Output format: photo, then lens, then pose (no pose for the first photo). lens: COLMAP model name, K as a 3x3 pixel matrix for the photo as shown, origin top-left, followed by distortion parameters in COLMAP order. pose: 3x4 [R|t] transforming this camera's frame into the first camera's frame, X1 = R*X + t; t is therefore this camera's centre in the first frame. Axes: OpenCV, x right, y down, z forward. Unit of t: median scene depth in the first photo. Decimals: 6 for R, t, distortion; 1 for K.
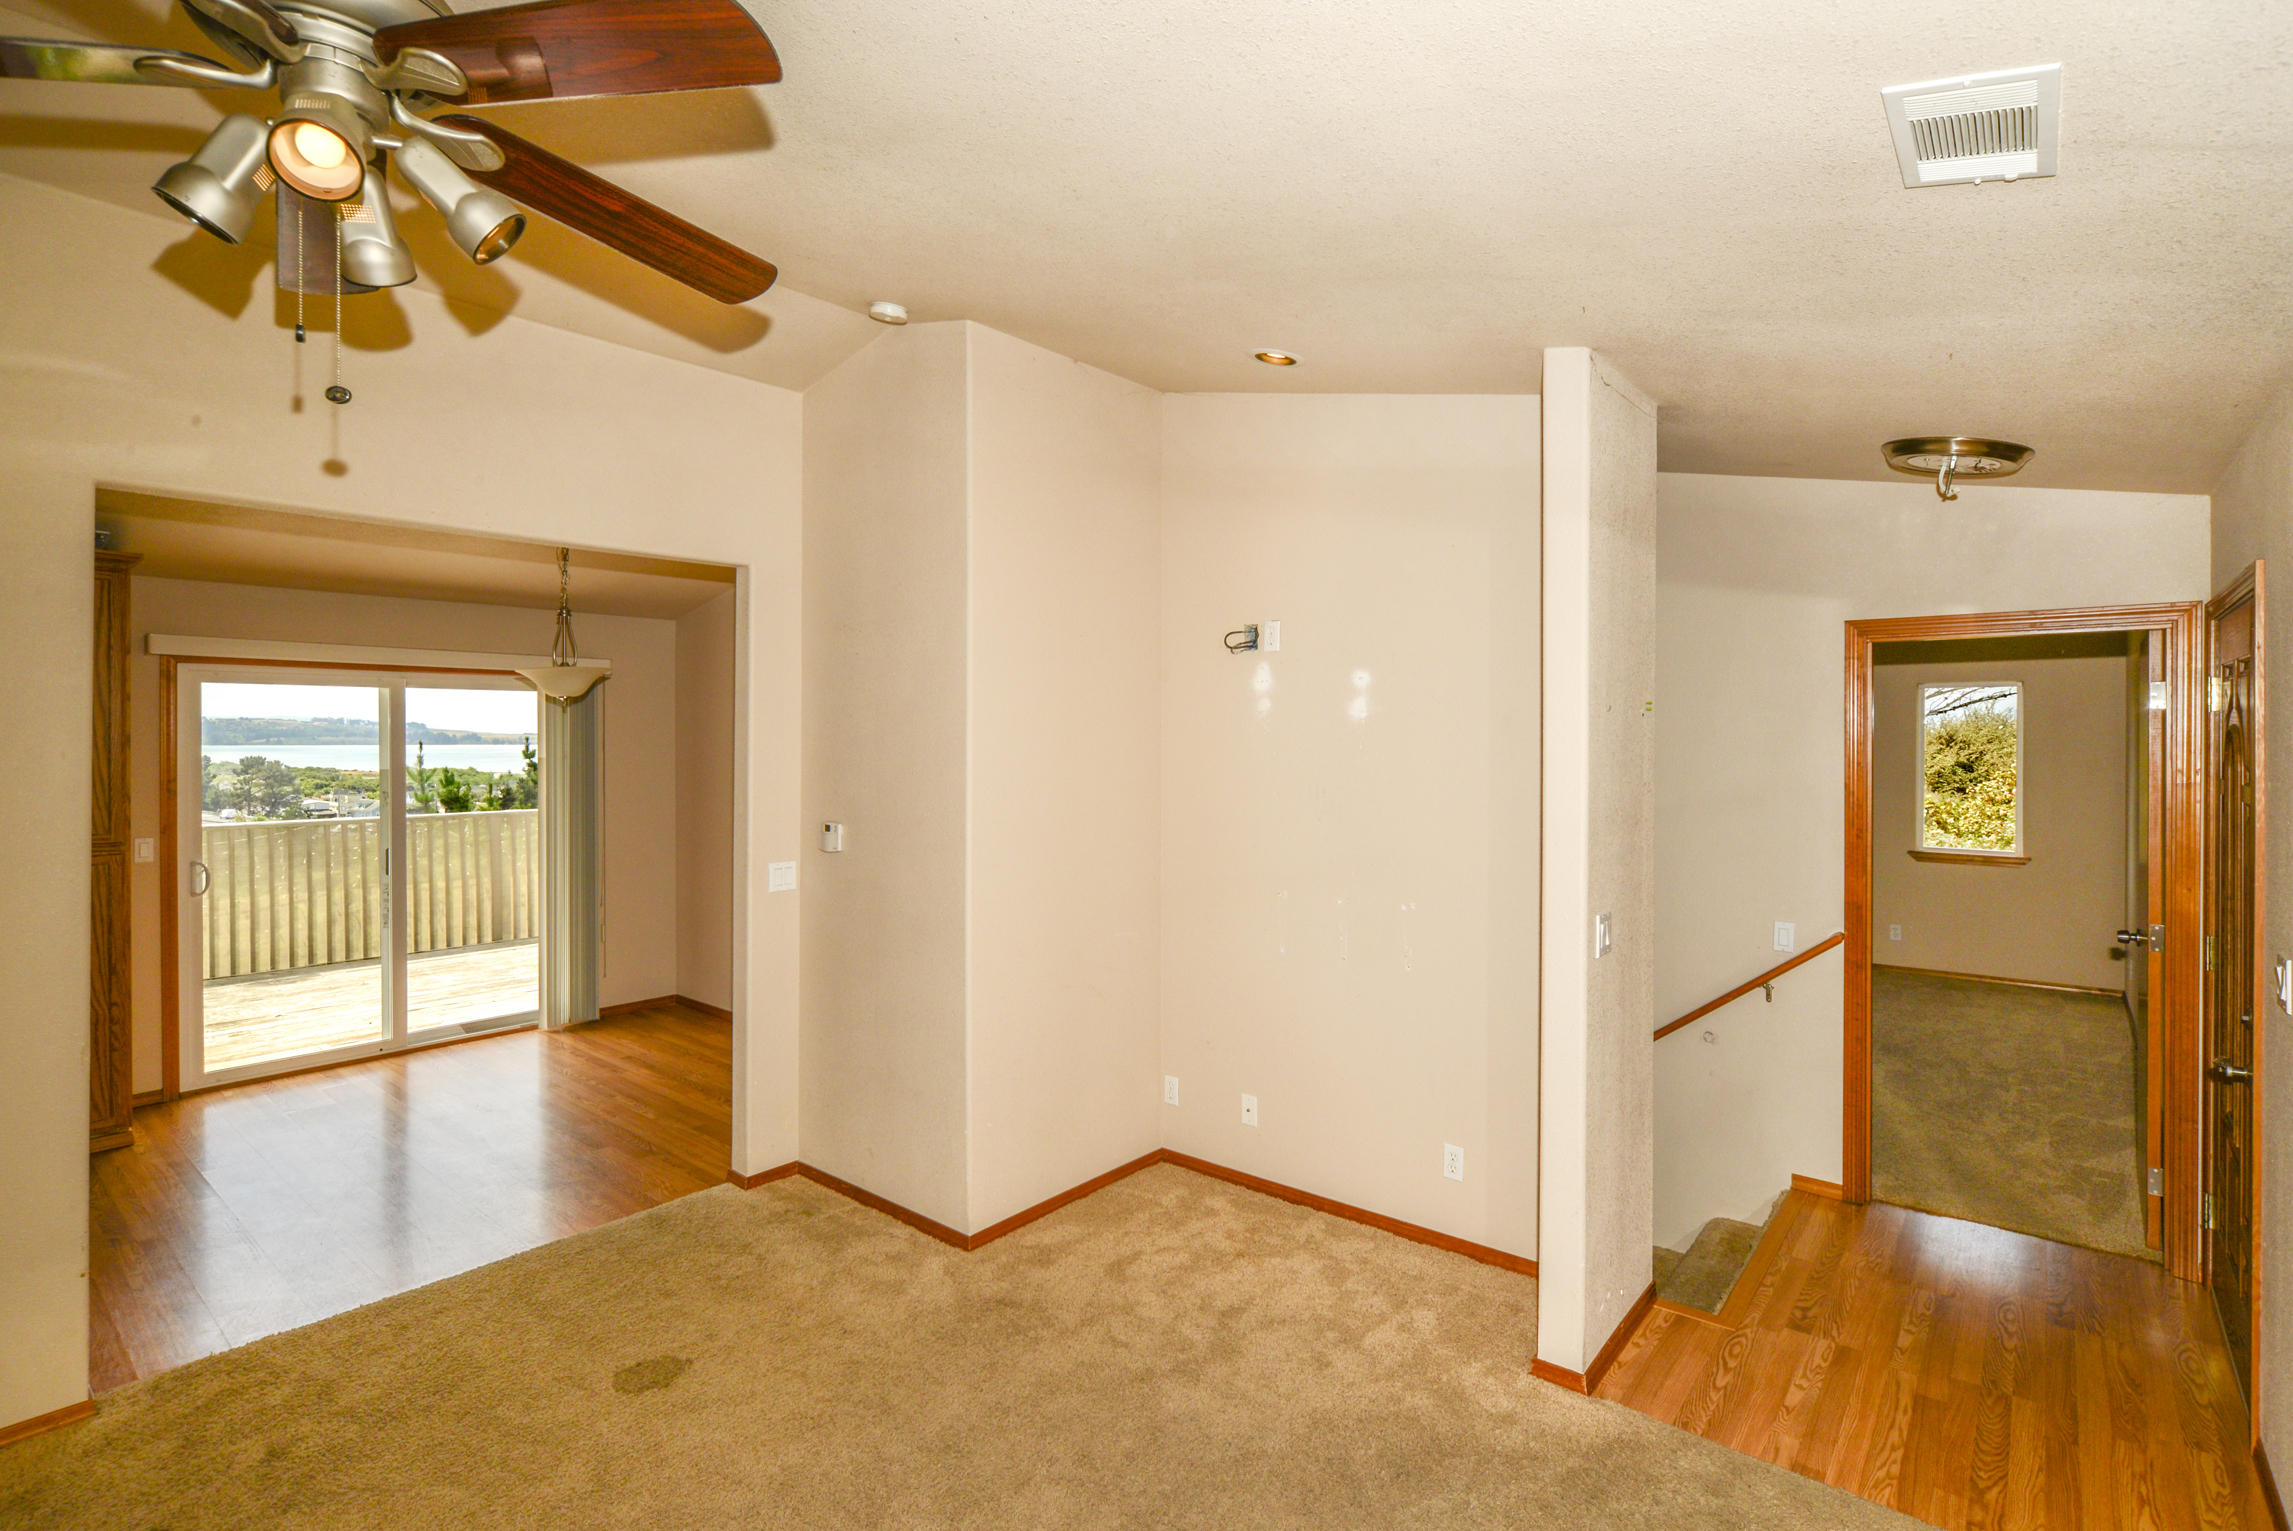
lens RADIAL K [[1097.0, 0, 1152.9], [0, 1097.0, 745.7], [0, 0, 1]] dist [-0.012781, -0.000376]
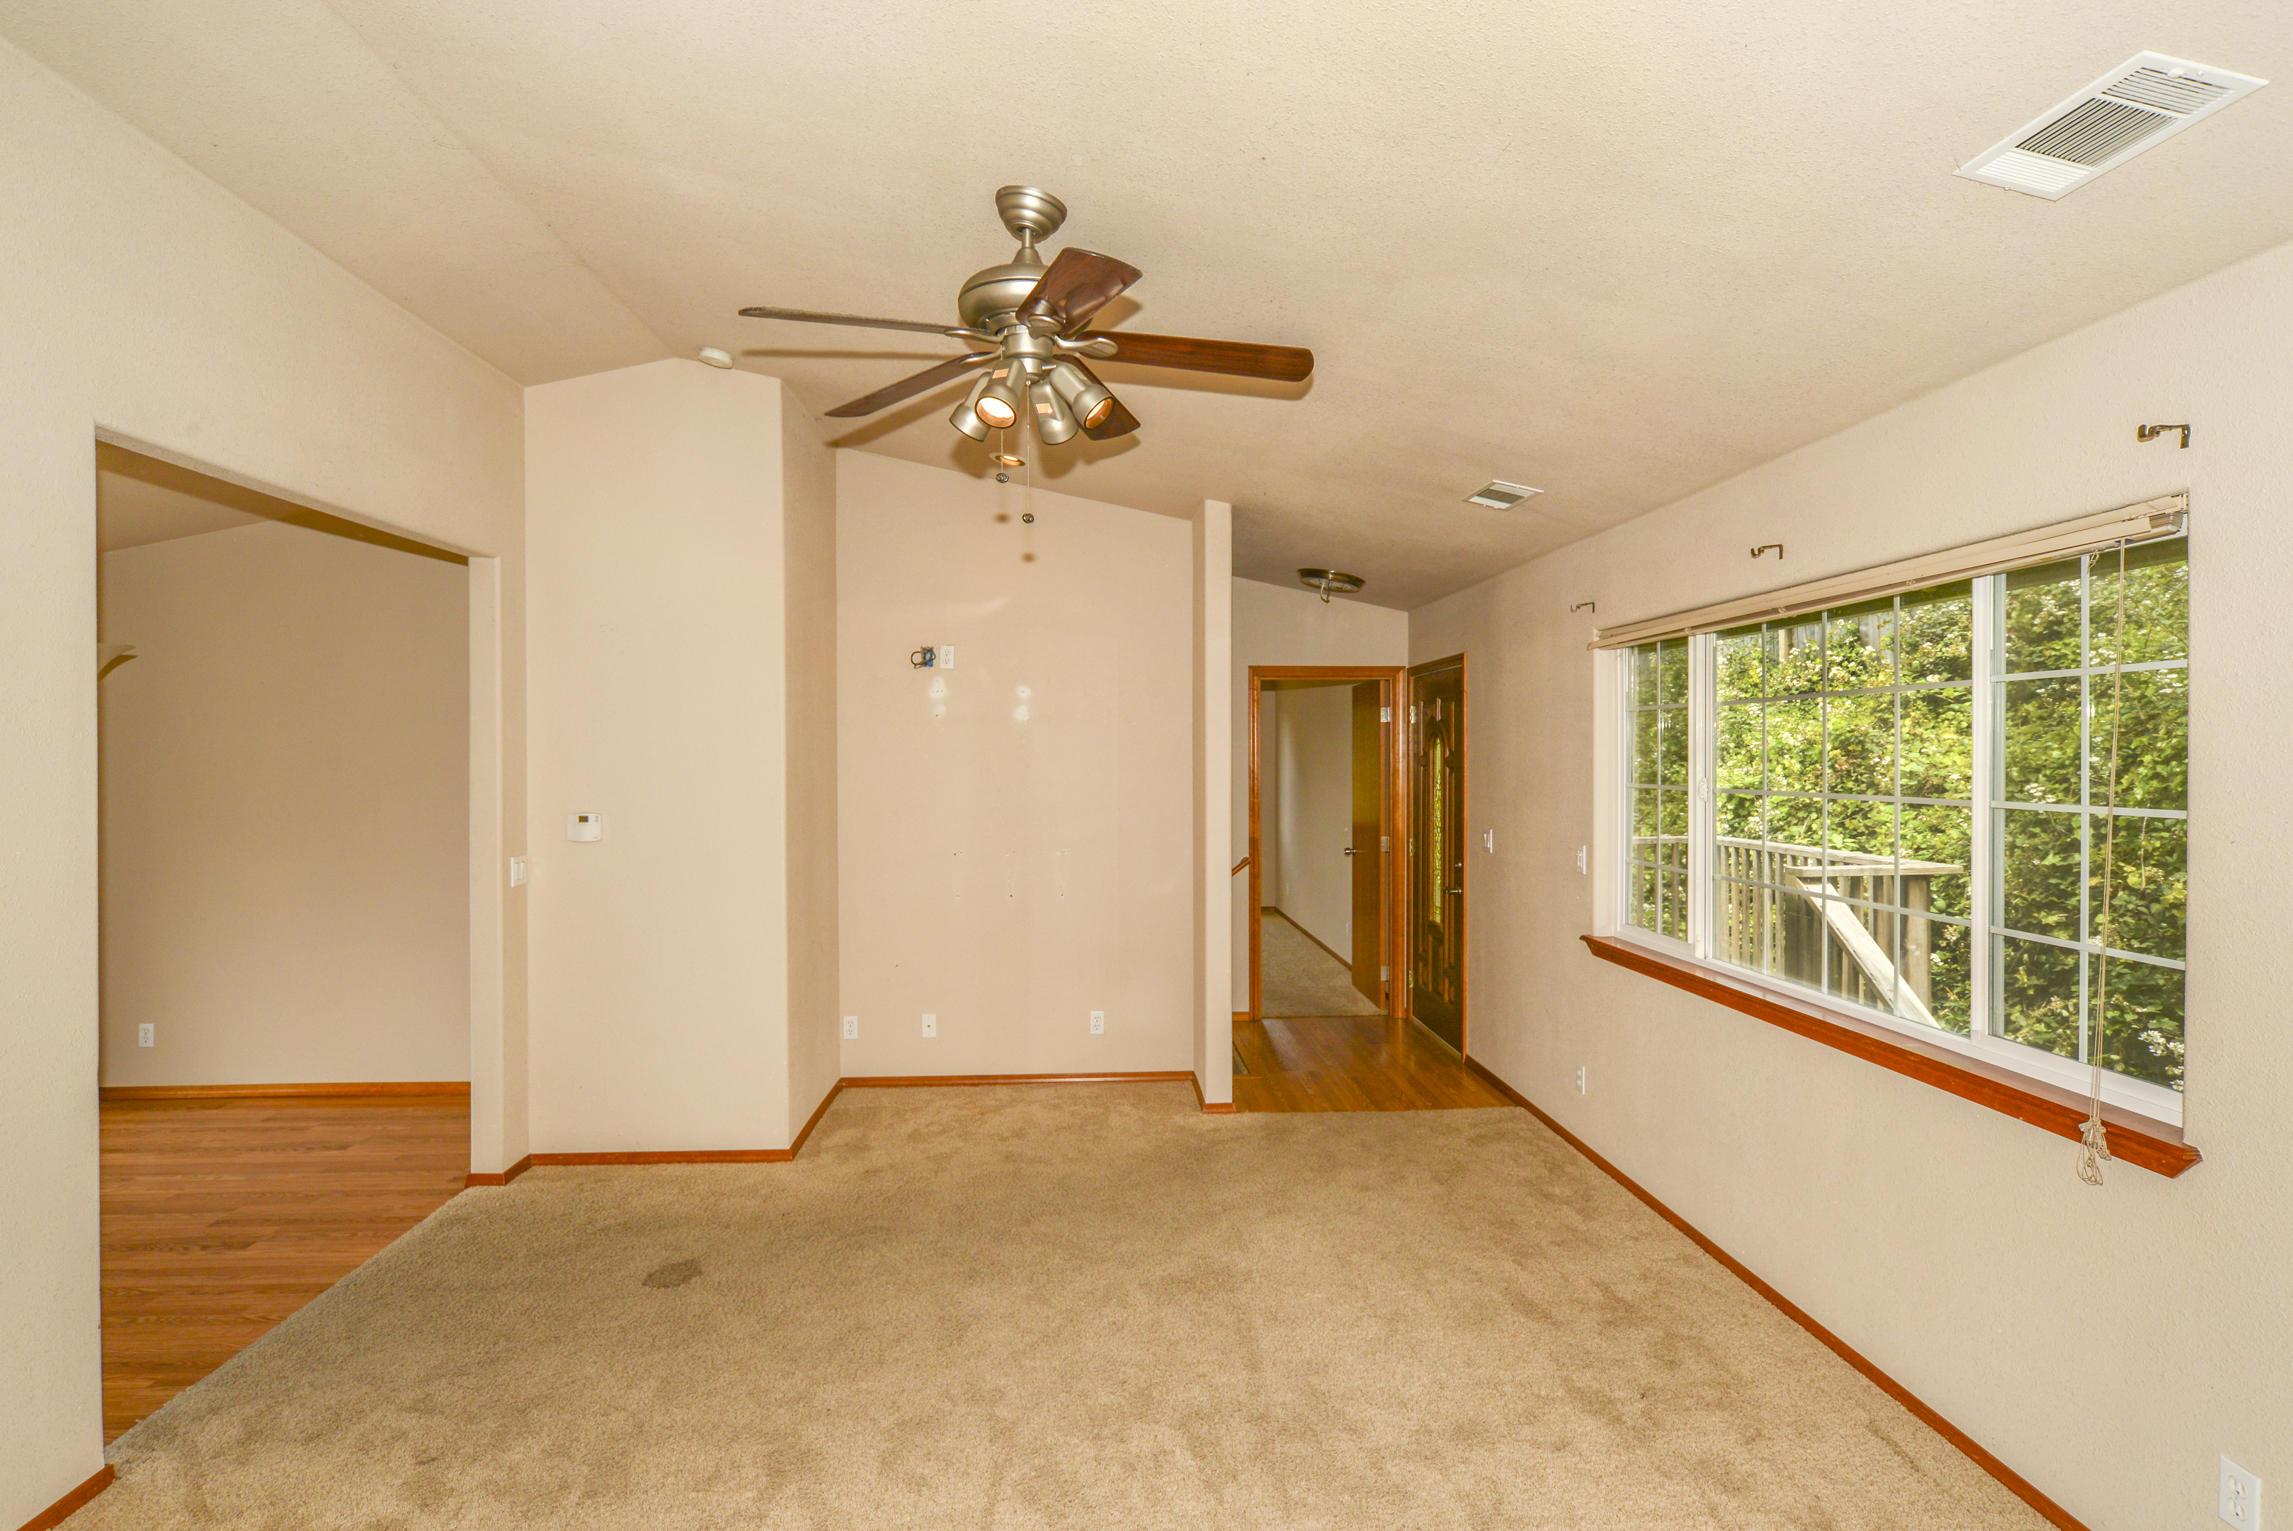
lens RADIAL K [[1184.2, 0, 1140.0], [0, 1184.2, 770.0], [0, 0, 1]] dist [-0.004641, -0.000466]
pose [[0.732468, -0.012852, 0.680680, -0.741184], [0.011375, 0.999913, 0.006640, 0.030111], [-0.680707, 0.002879, 0.732551, -0.202211]]
